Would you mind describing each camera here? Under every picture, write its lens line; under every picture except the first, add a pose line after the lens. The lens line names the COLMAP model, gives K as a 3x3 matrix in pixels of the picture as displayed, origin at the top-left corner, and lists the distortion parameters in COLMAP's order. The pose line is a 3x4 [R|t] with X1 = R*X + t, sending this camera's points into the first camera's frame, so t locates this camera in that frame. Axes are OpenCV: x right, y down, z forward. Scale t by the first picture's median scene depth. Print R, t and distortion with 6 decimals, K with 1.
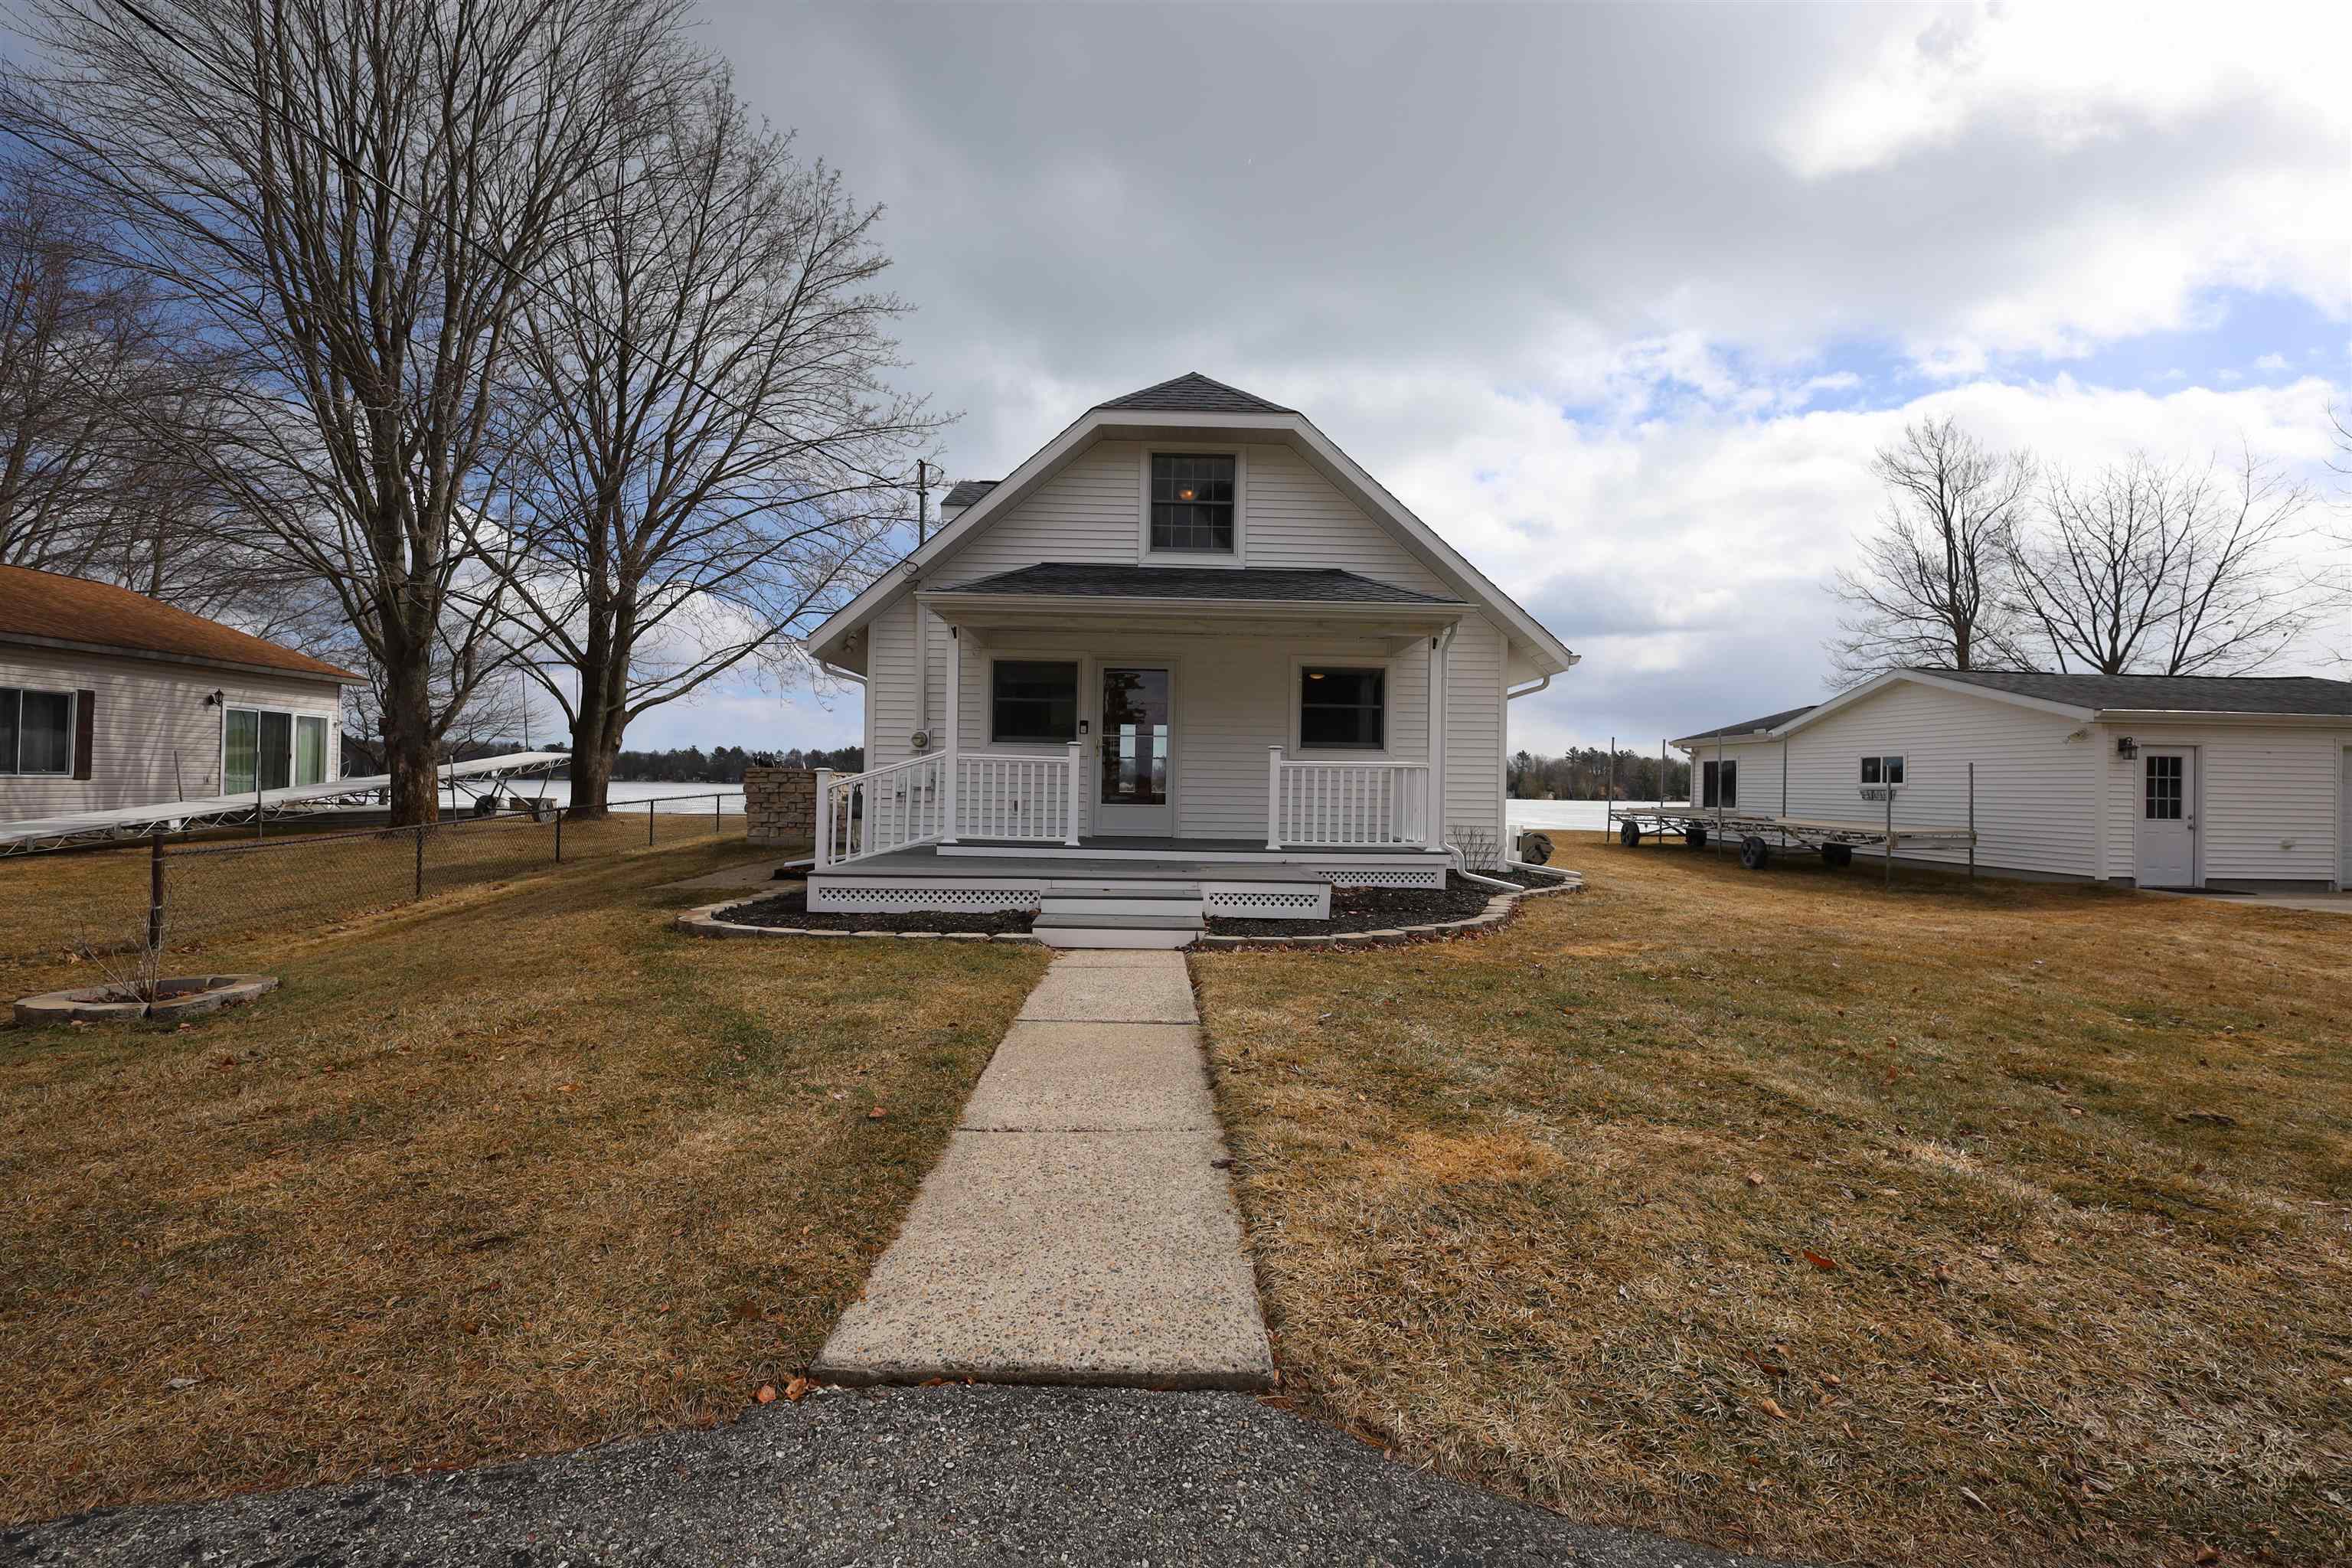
lens RADIAL K [[1077.0, 0, 1167.8], [0, 1077.0, 780.7], [0, 0, 1]] dist [0.000966, 0.000751]
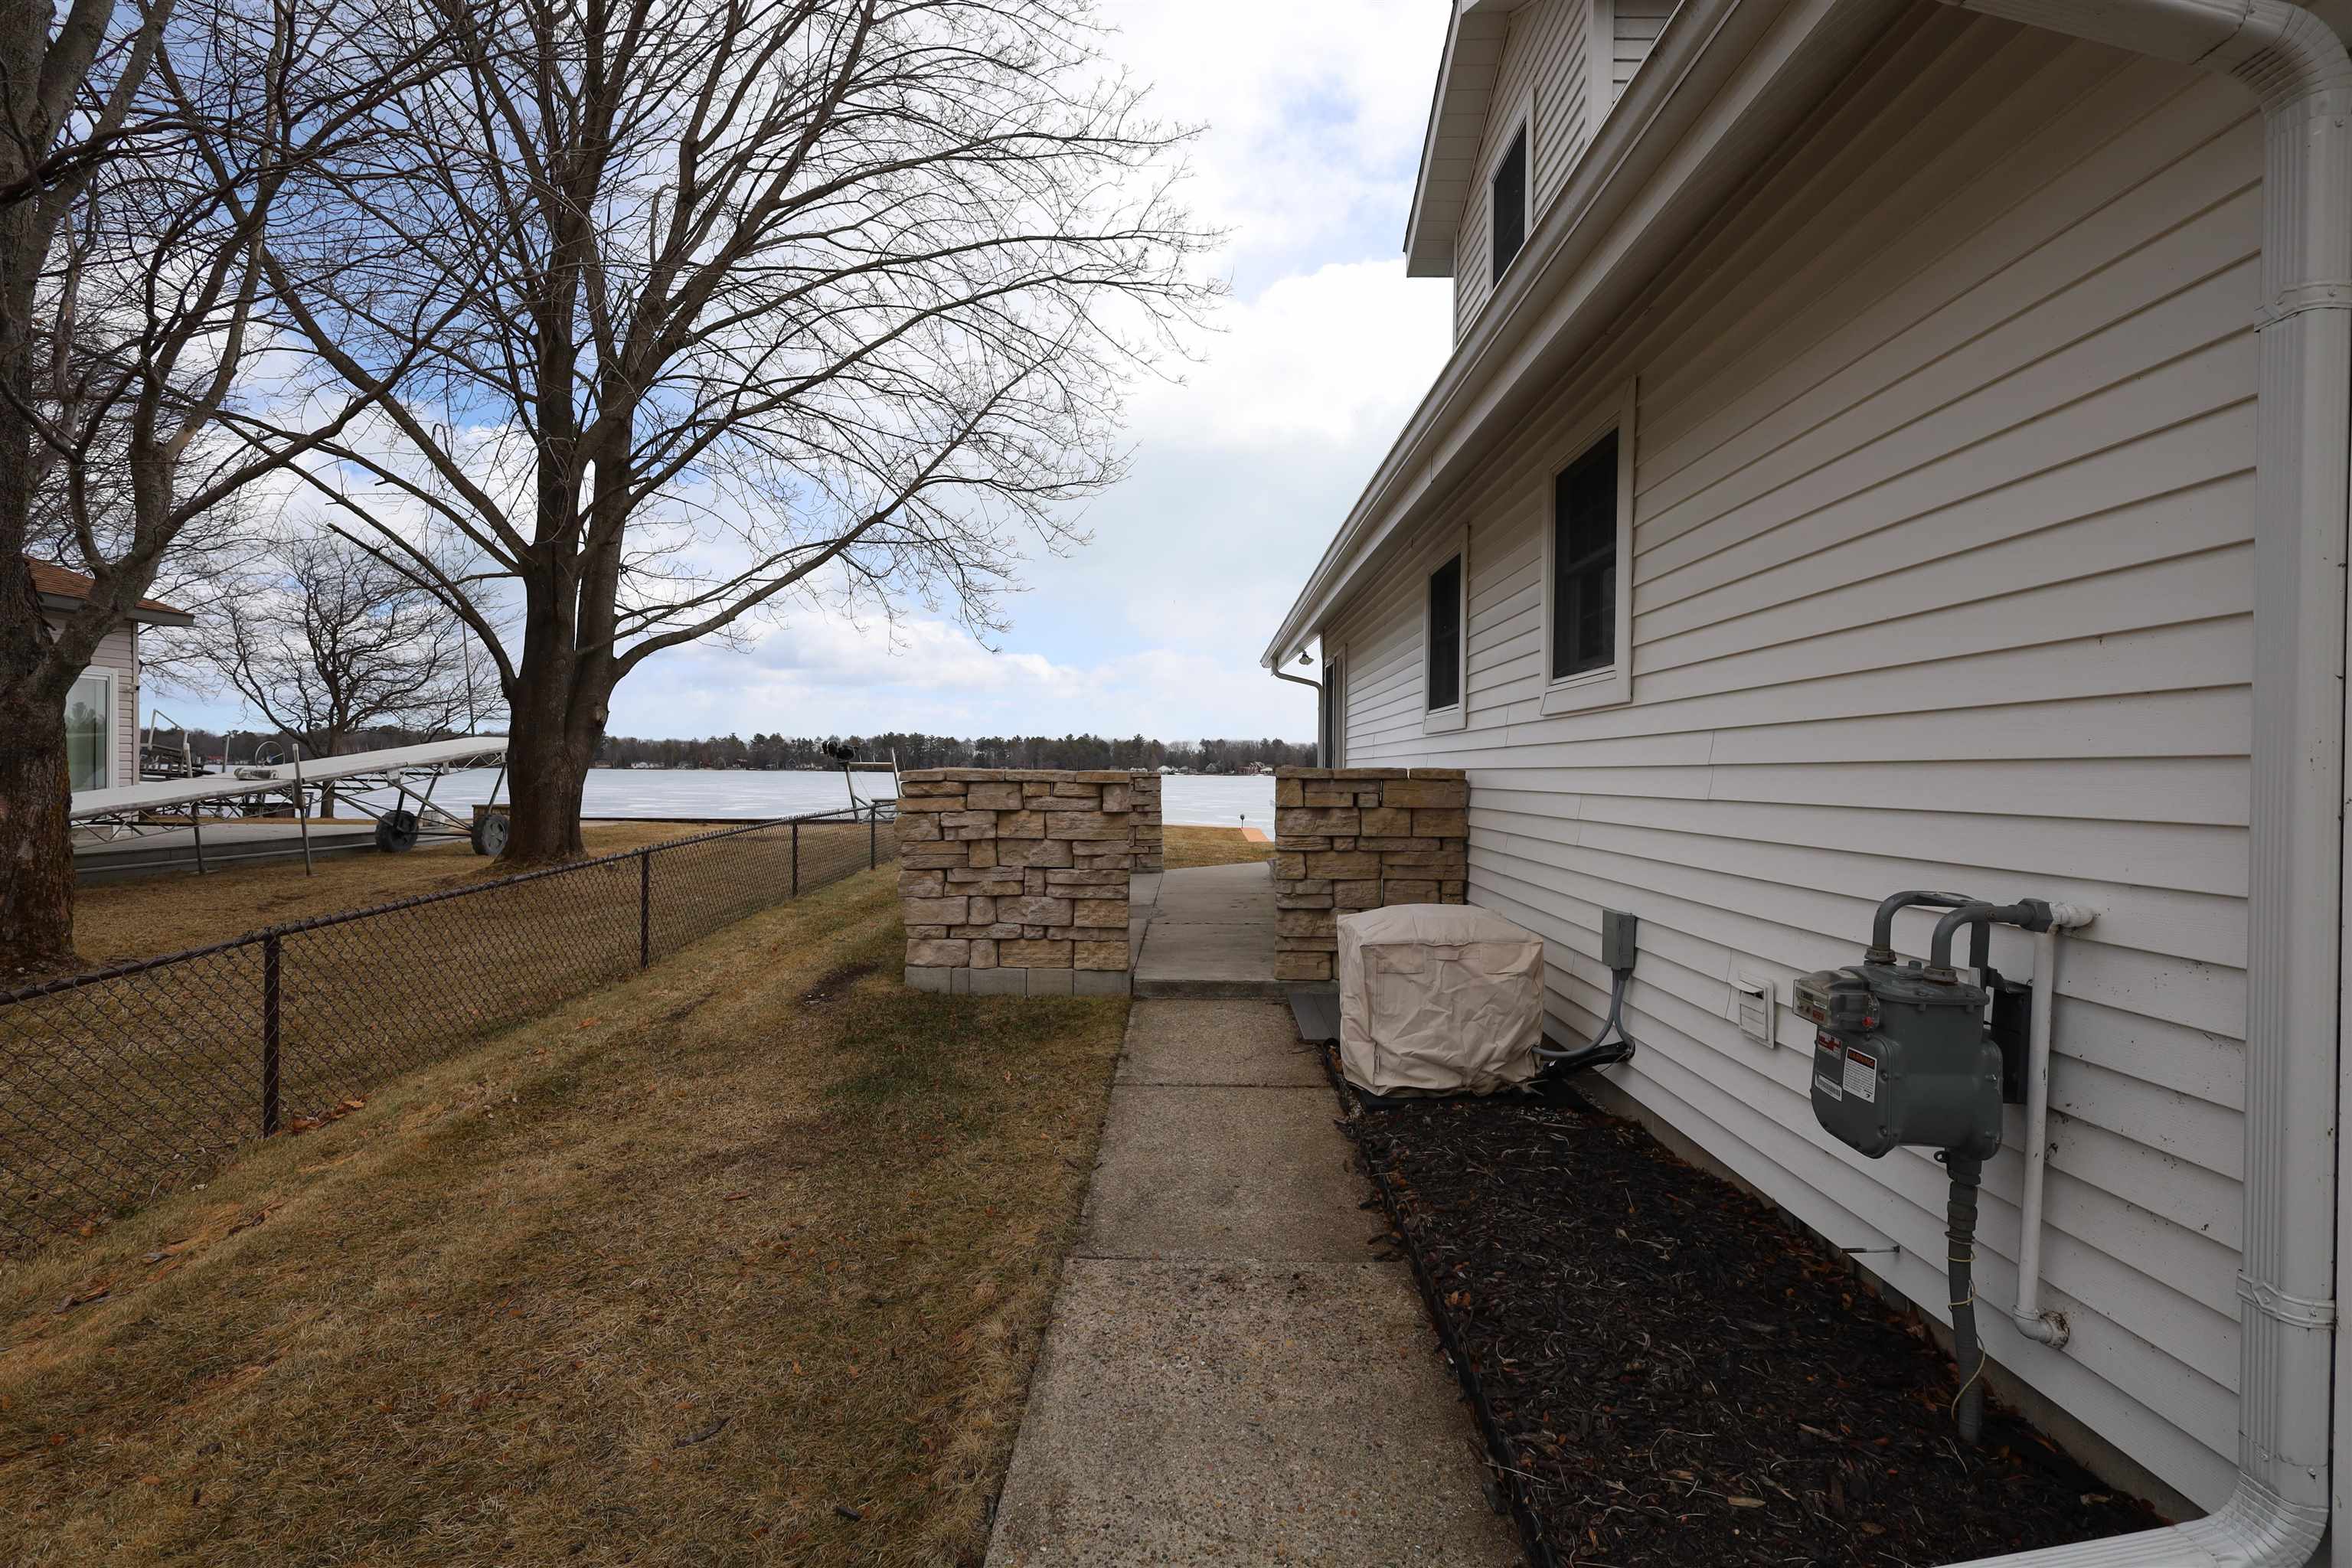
lens RADIAL K [[1077.0, 0, 1167.8], [0, 1077.0, 780.7], [0, 0, 1]] dist [0.000966, 0.000751]
pose [[0.999487, -0.008697, -0.030836, -0.294031], [0.009171, 0.999842, 0.015257, -0.012501], [0.030698, -0.015532, 0.999408, 0.654214]]
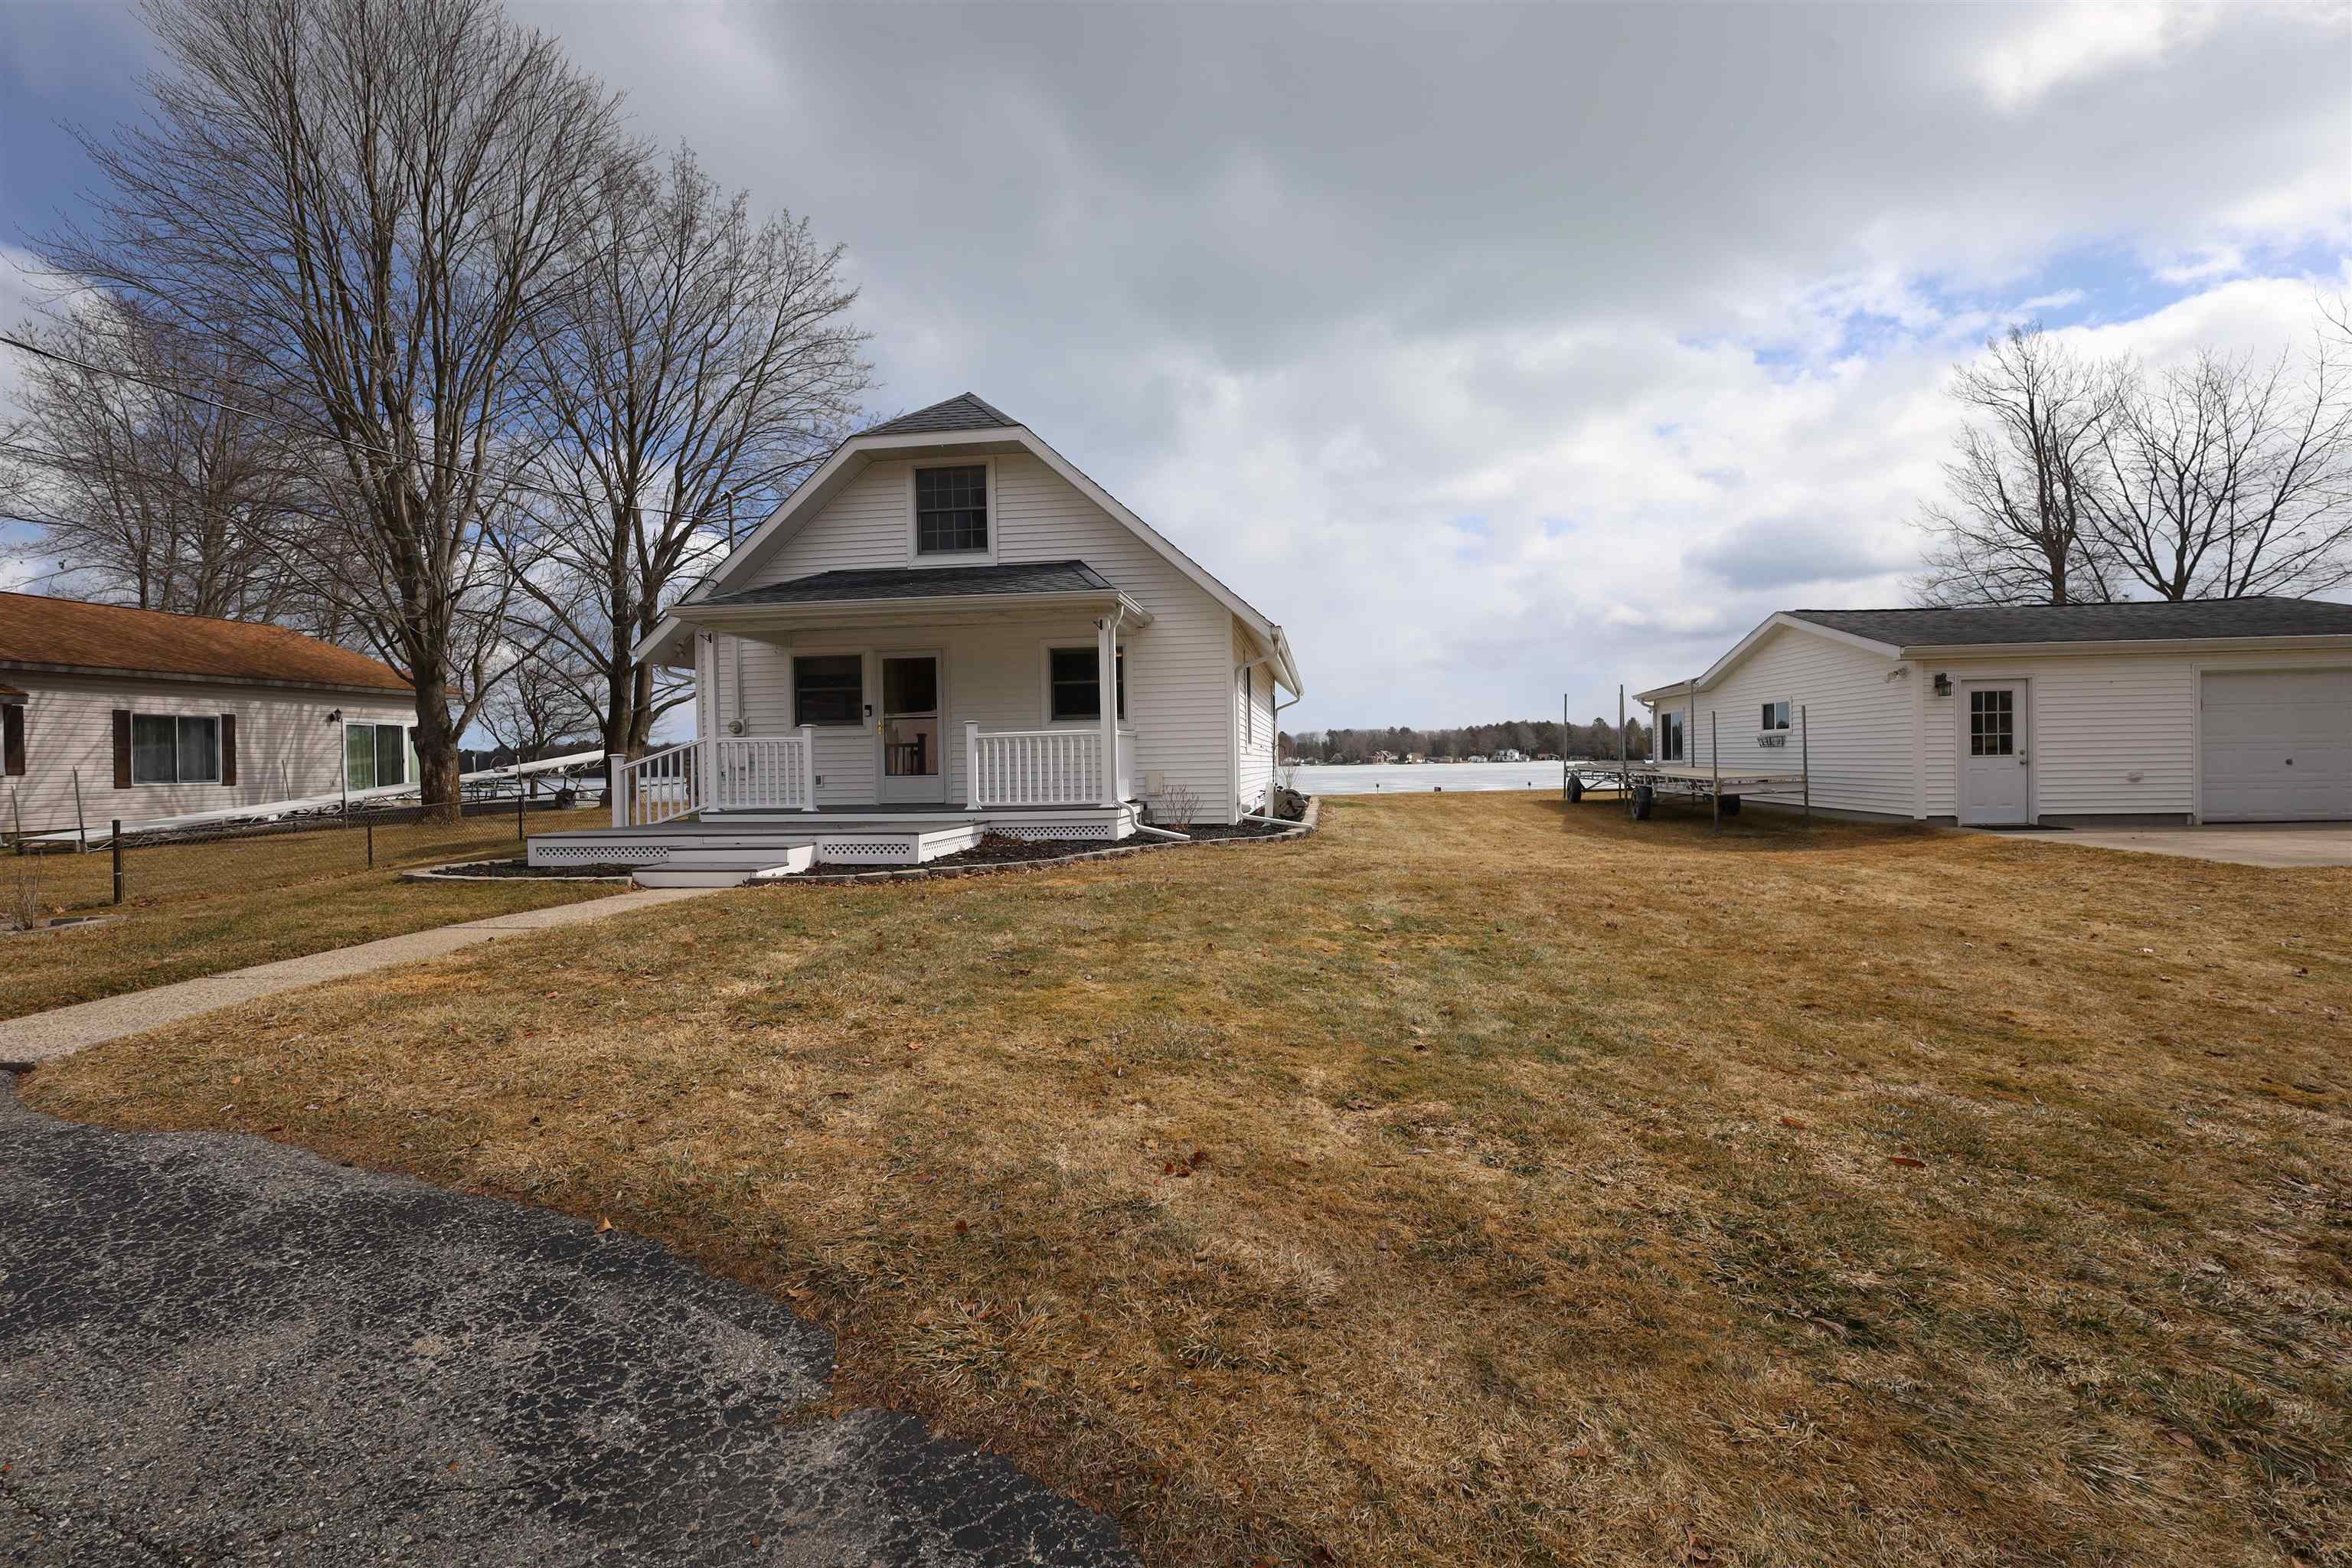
lens RADIAL K [[1077.0, 0, 1167.8], [0, 1077.0, 780.7], [0, 0, 1]] dist [0.000966, 0.000751]
pose [[0.986285, -0.033338, -0.161647, 0.315835], [0.036814, 0.999150, 0.018555, 0.011951], [0.160891, -0.024251, 0.986674, -0.073206]]
